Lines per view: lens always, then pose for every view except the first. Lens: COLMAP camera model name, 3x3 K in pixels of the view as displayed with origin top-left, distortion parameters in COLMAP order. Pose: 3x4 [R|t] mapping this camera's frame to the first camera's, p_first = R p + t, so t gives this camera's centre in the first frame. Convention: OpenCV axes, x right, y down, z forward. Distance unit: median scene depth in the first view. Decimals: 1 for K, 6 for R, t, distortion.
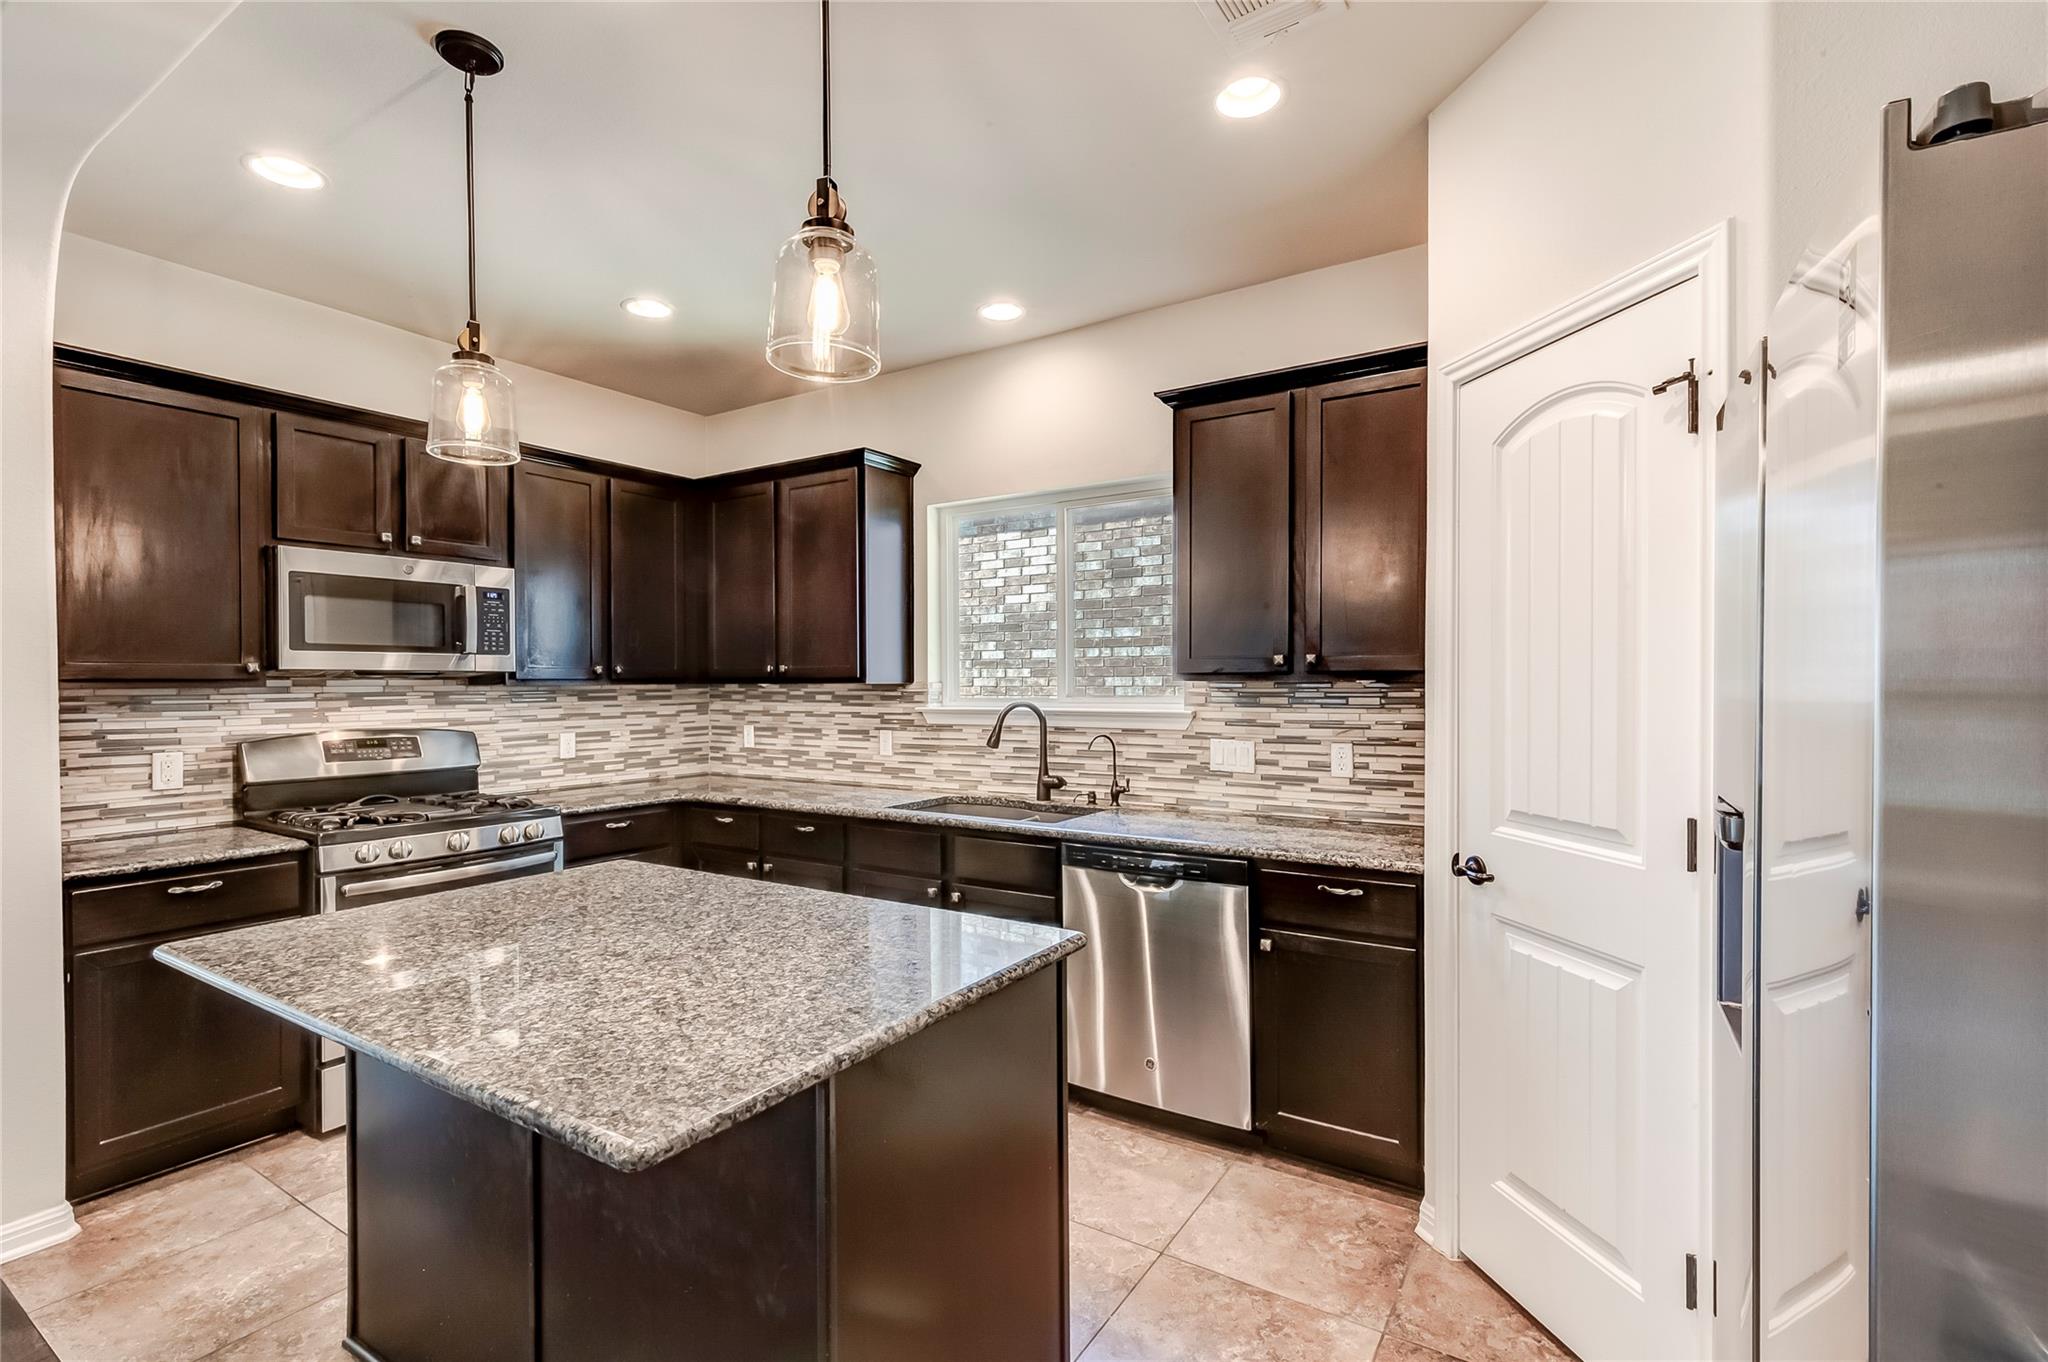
lens RADIAL K [[926.0, 0, 1020.6], [0, 926.0, 687.6], [0, 0, 1]] dist [0.004639, -0.001409]
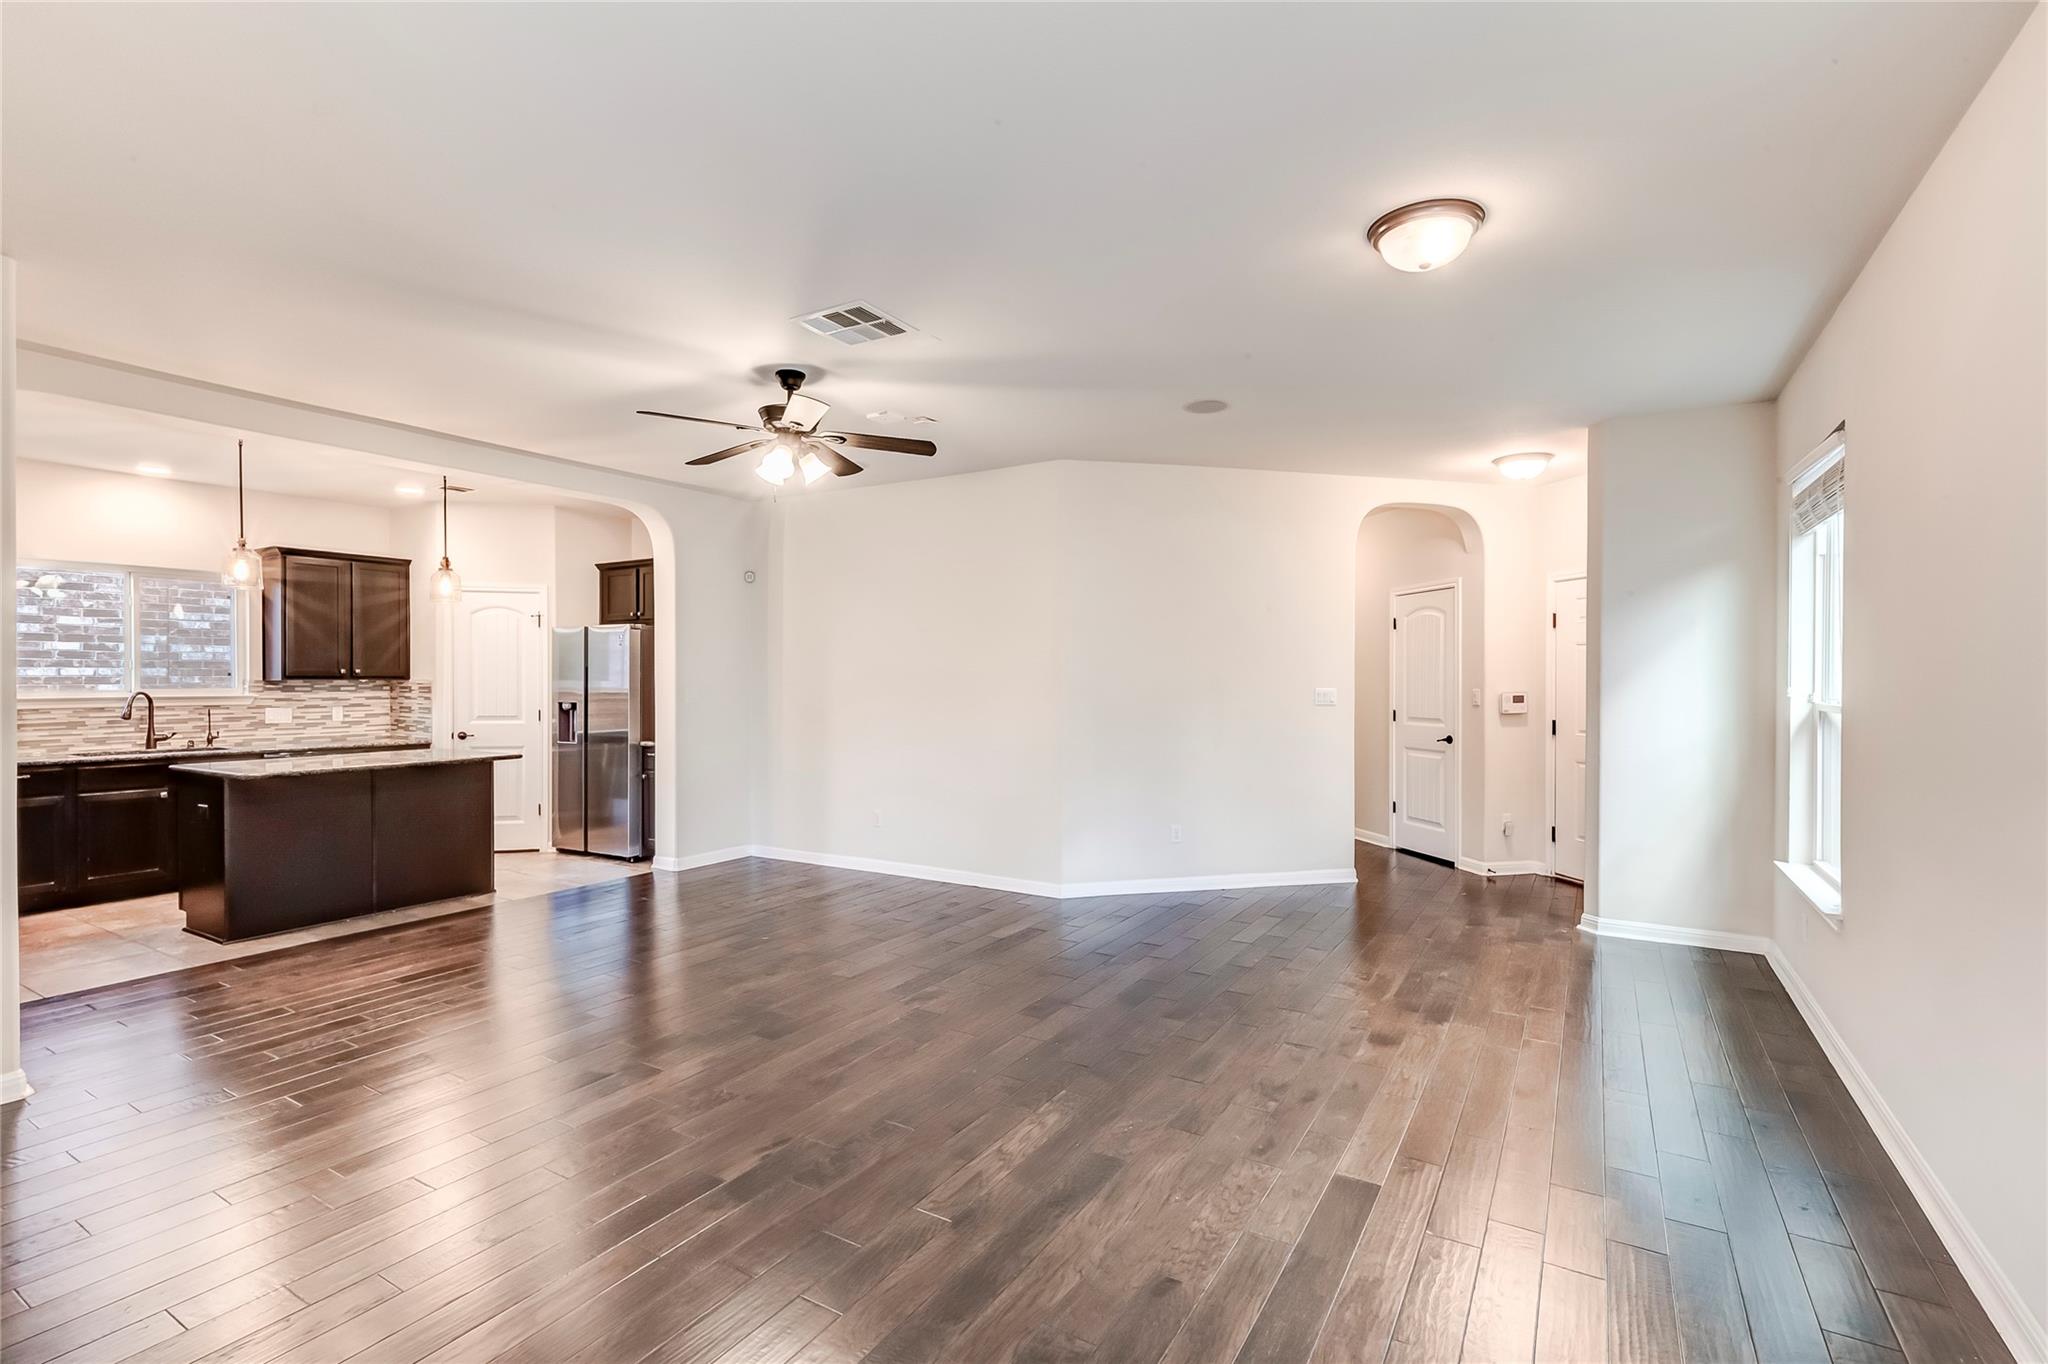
lens RADIAL K [[926.0, 0, 1031.6], [0, 926.0, 688.4], [0, 0, 1]] dist [0.004639, -0.001409]
pose [[-0.032366, -0.004590, 0.999466, -1.730262], [0.008342, 0.999953, 0.004863, 0.014081], [-0.999441, 0.008495, -0.032326, -0.571439]]
